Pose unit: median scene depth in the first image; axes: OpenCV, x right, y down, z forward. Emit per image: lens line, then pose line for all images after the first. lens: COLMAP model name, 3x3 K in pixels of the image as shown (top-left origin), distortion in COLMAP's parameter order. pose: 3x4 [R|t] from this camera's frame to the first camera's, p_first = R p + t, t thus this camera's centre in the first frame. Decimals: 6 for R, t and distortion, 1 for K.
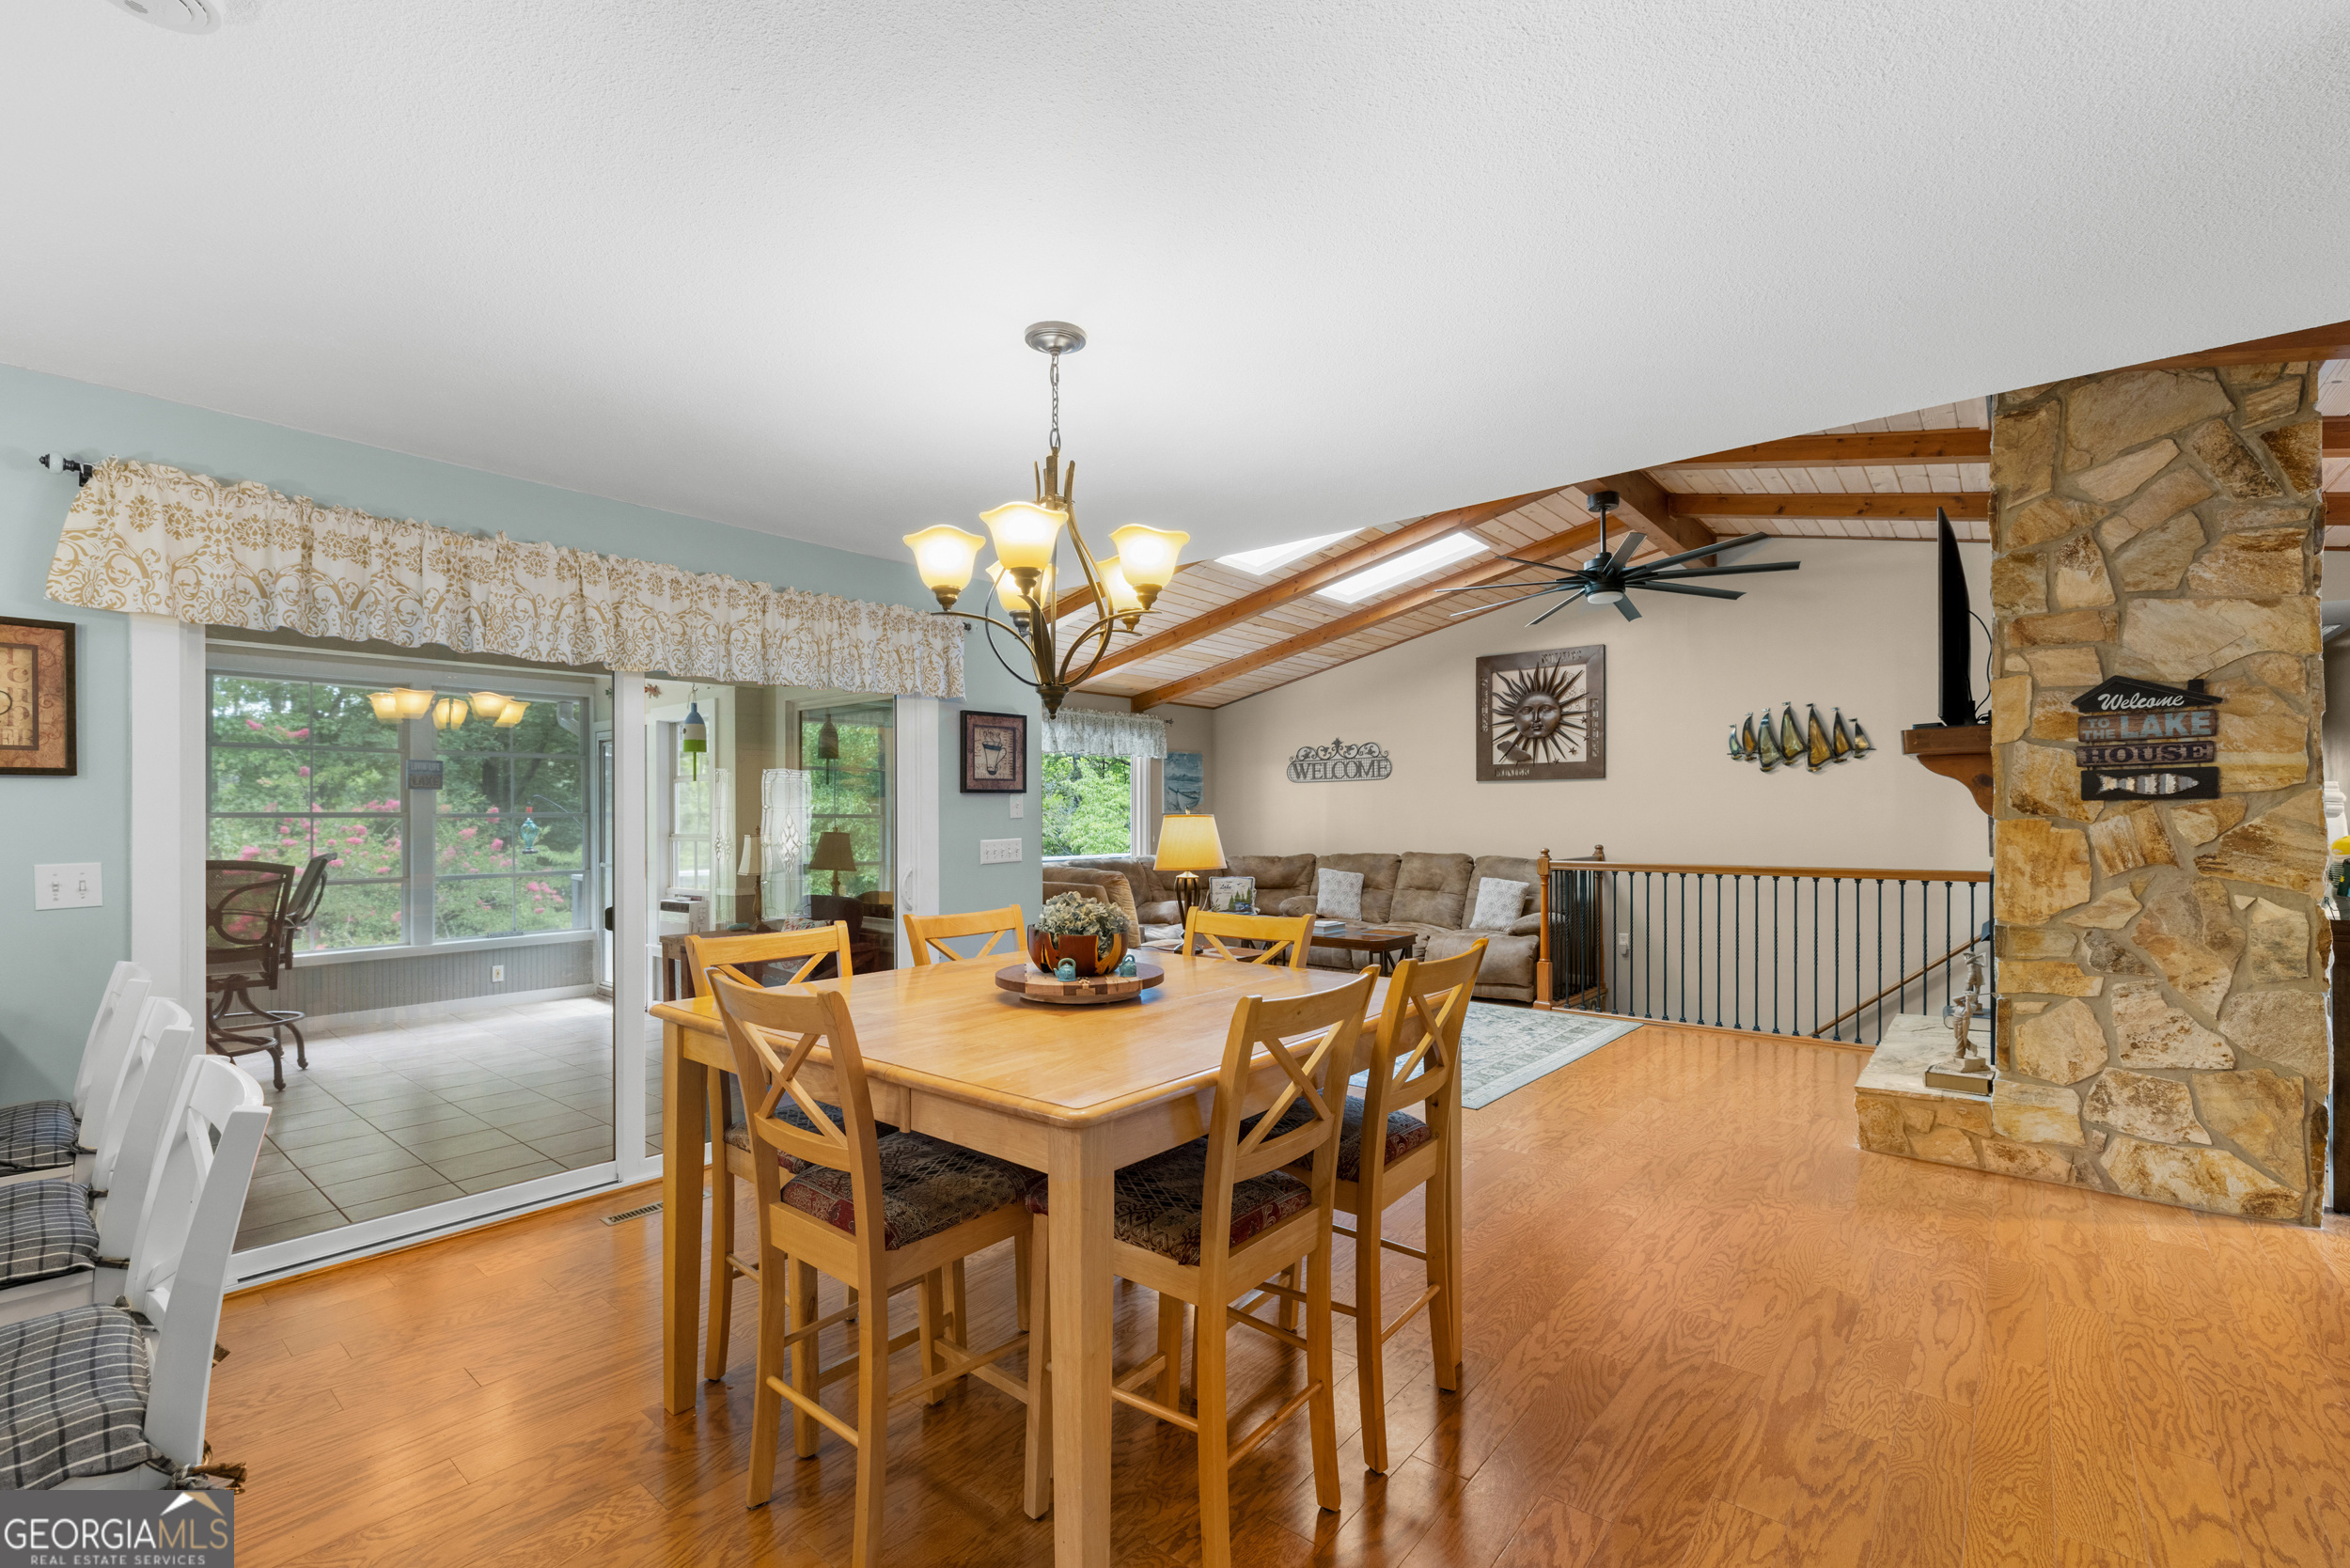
lens RADIAL K [[1019.2, 0, 1177.6], [0, 1019.2, 822.4], [0, 0, 1]] dist [-0.000381, -0.000119]
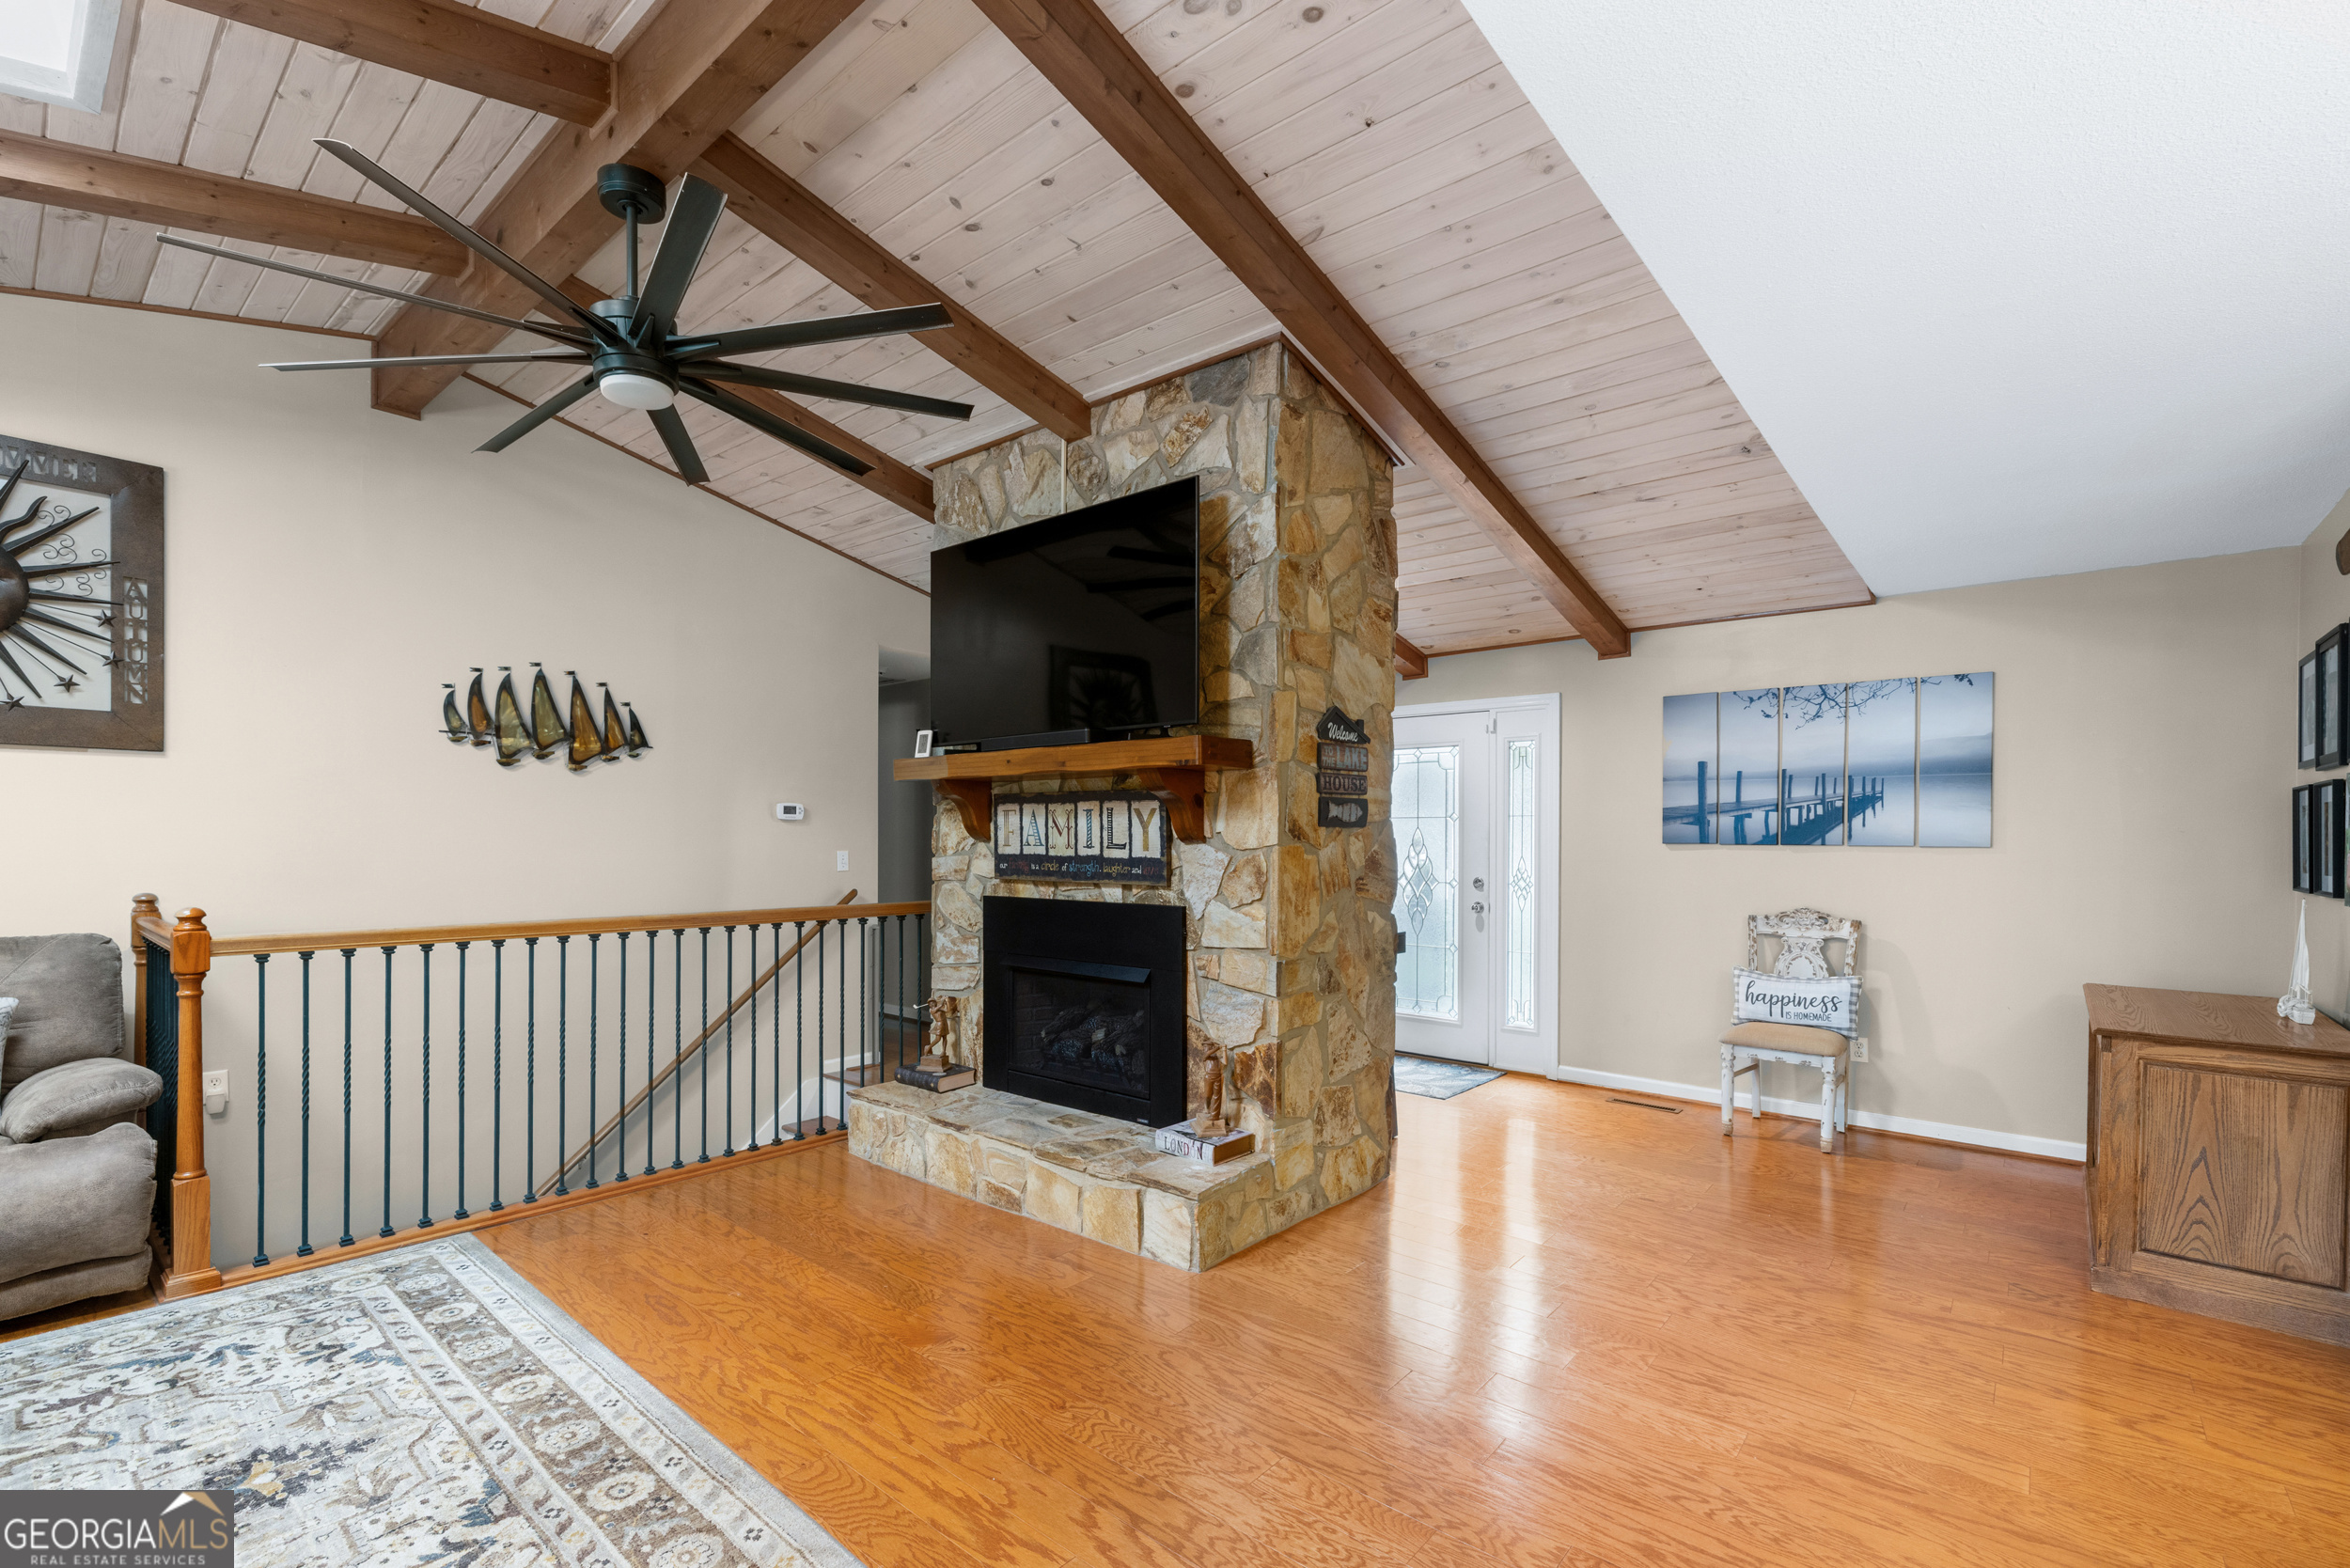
lens RADIAL K [[1032.1, 0, 1173.4], [0, 1032.1, 847.5], [0, 0, 1]] dist [-0.001900, -0.000199]
pose [[0.003343, -0.004402, 0.999985, -0.055779], [-0.002202, 0.999988, 0.004409, -0.002300], [-0.999992, -0.002216, 0.003334, 0.522339]]
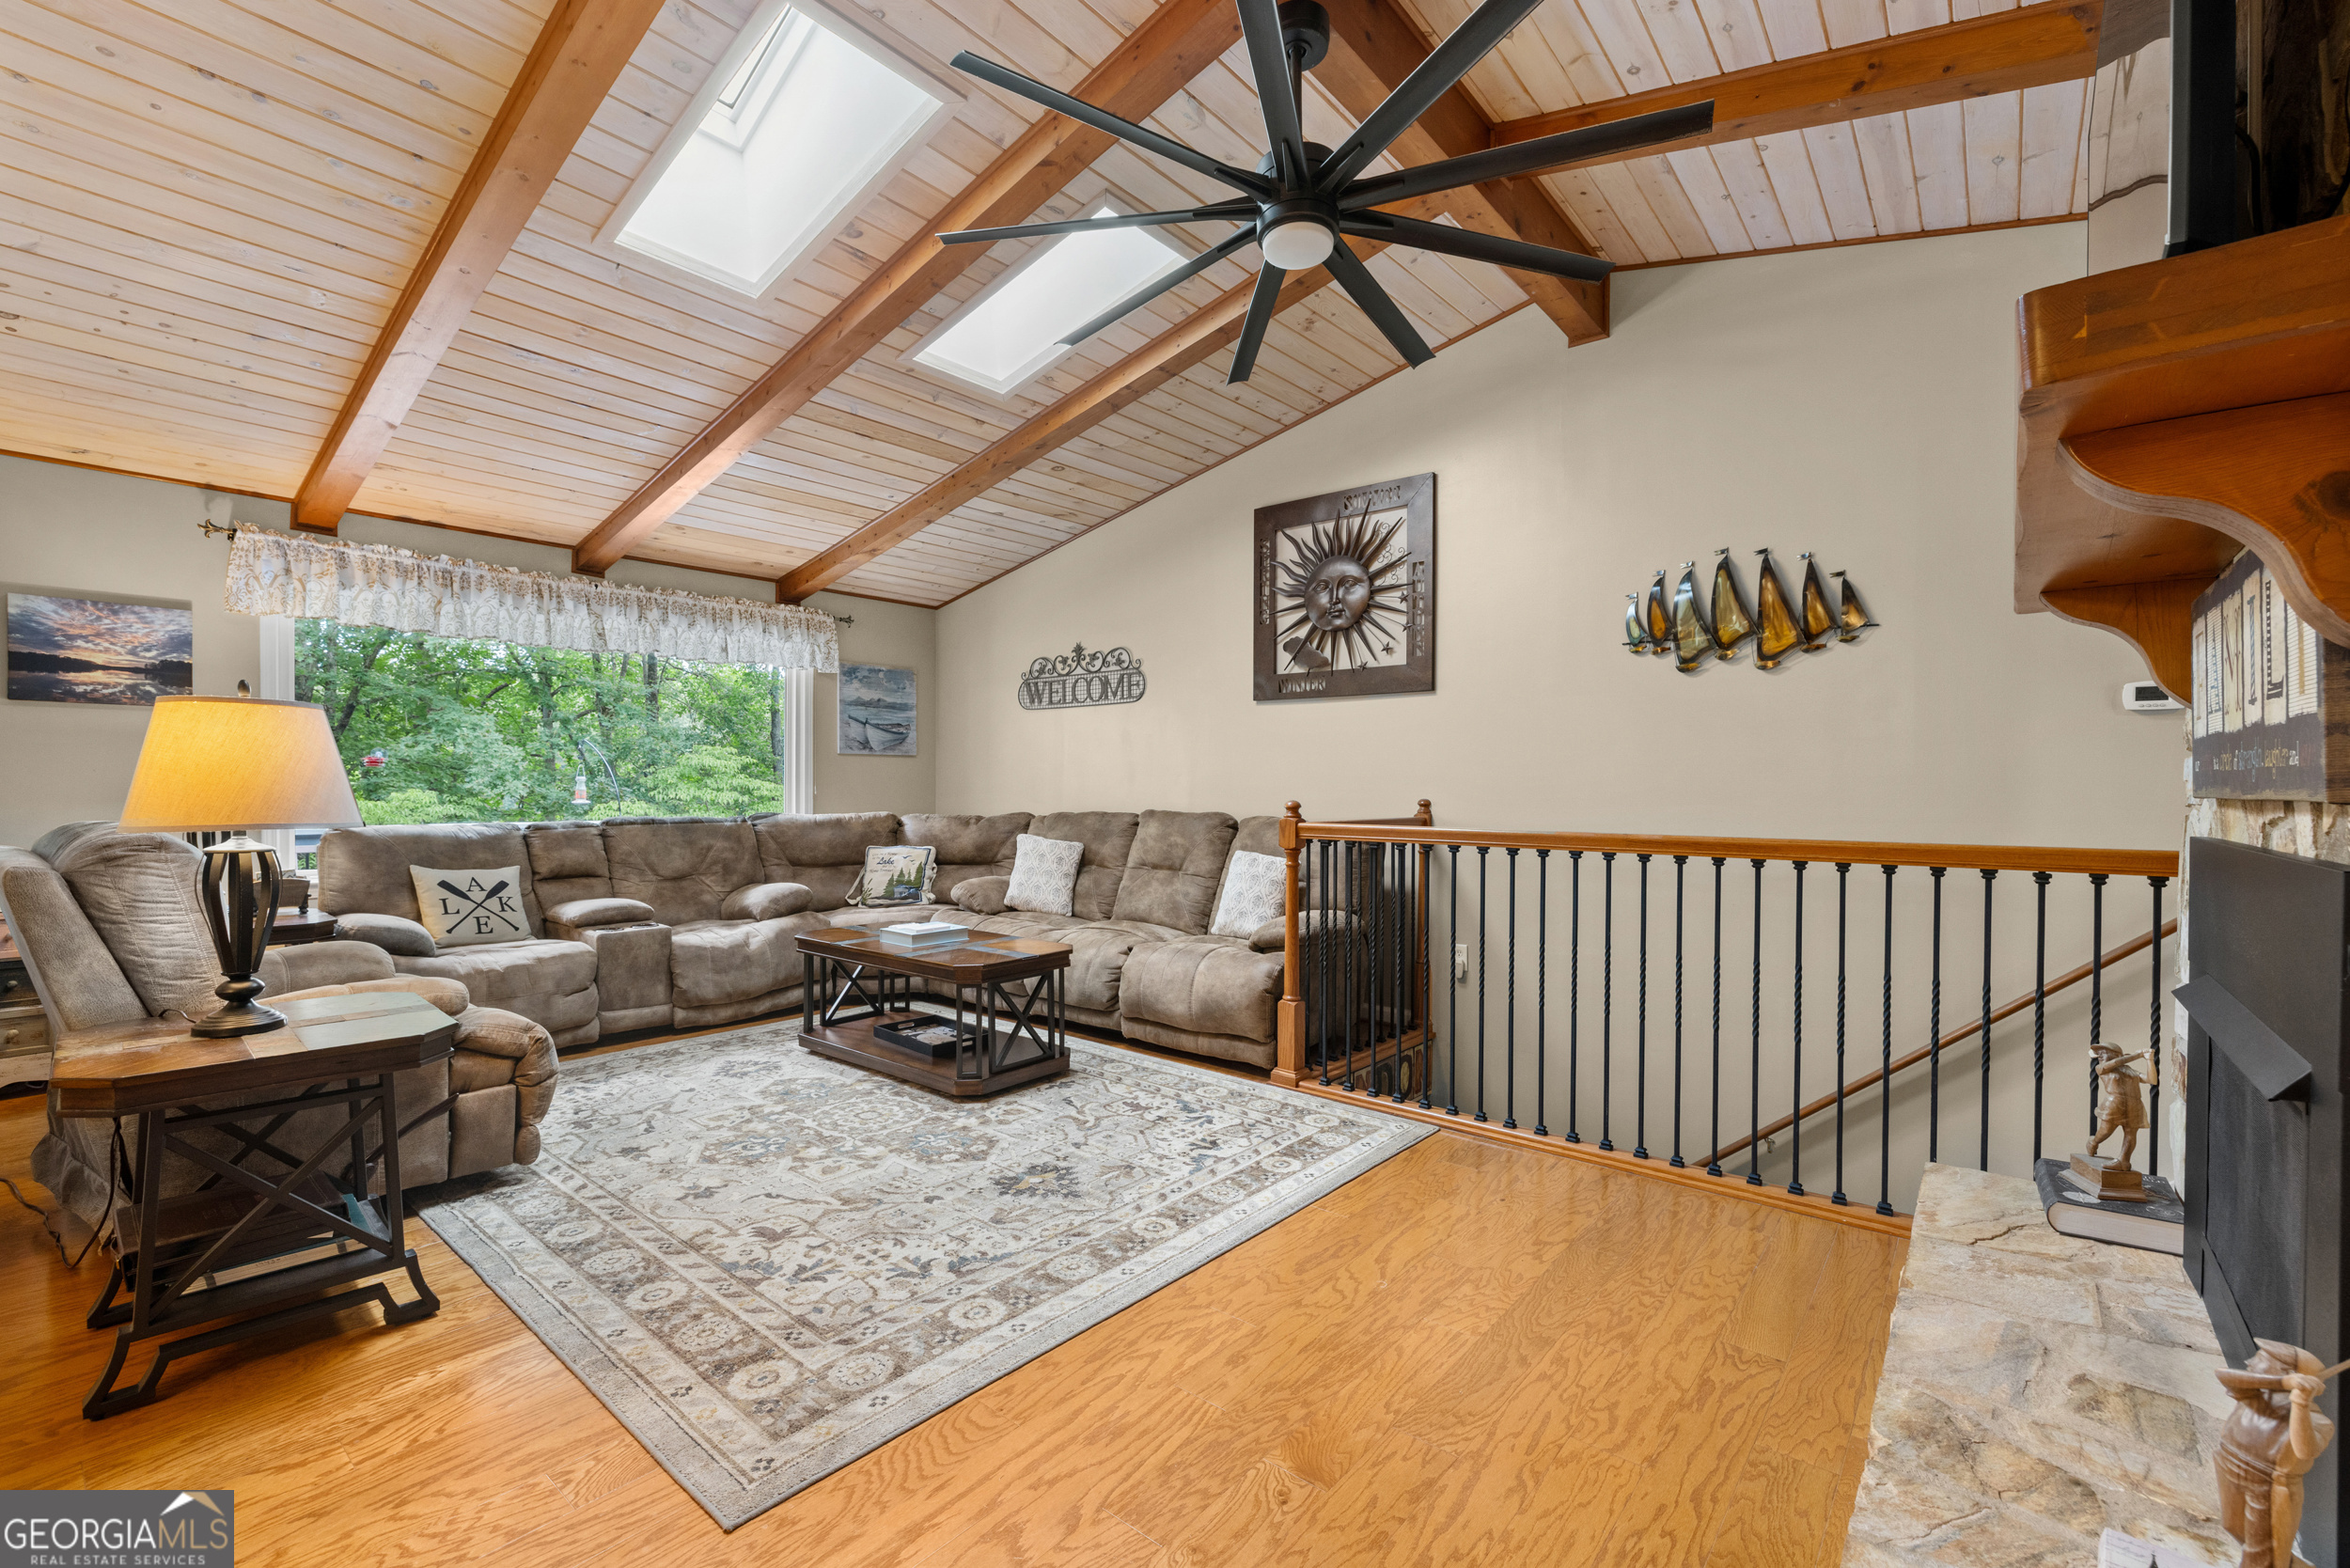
lens RADIAL K [[1010.1, 0, 1169.3], [0, 1010.1, 794.7], [0, 0, 1]] dist [0.001041, 0.000248]
pose [[0.999969, 0.007632, -0.002029, 0.257599], [-0.007622, 0.999959, 0.004795, 0.017232], [0.002065, -0.004779, 0.999986, 0.384222]]
